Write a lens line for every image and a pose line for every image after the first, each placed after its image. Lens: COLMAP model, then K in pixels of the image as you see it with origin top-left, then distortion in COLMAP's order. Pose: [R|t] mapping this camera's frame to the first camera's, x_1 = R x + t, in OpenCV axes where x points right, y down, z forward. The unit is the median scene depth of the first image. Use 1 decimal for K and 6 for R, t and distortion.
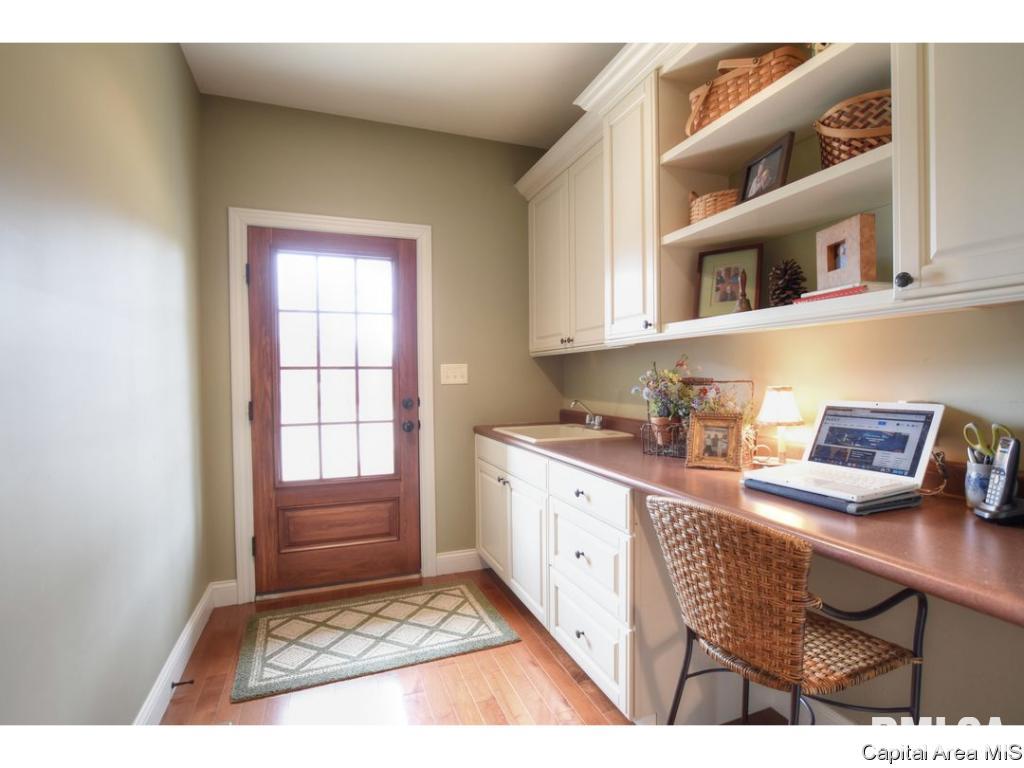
lens RADIAL K [[505.8, 0, 511.8], [0, 505.8, 382.2], [0, 0, 1]] dist [0.000018, 0.000017]
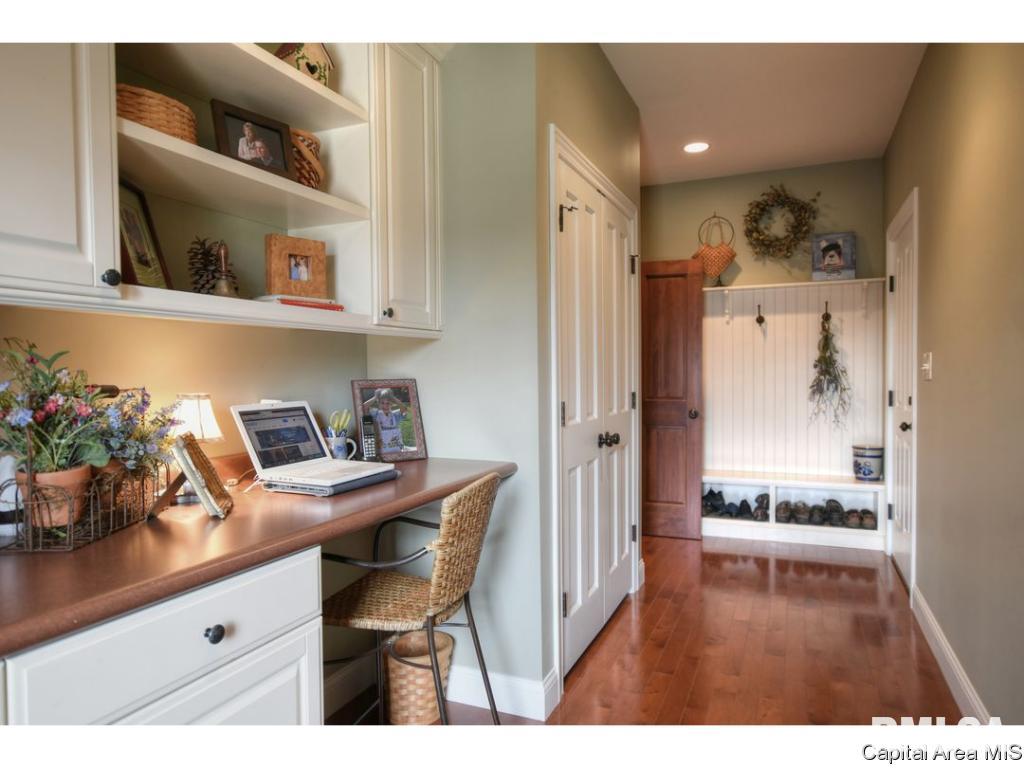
lens RADIAL K [[654.8, 0, 511.7], [0, 654.8, 384.1], [0, 0, 1]] dist [0.000490, 0.000008]
pose [[-0.715878, -0.007803, 0.698182, -0.631181], [0.015336, 0.999521, 0.026896, -0.031519], [-0.698057, 0.029961, -0.715415, 1.619240]]
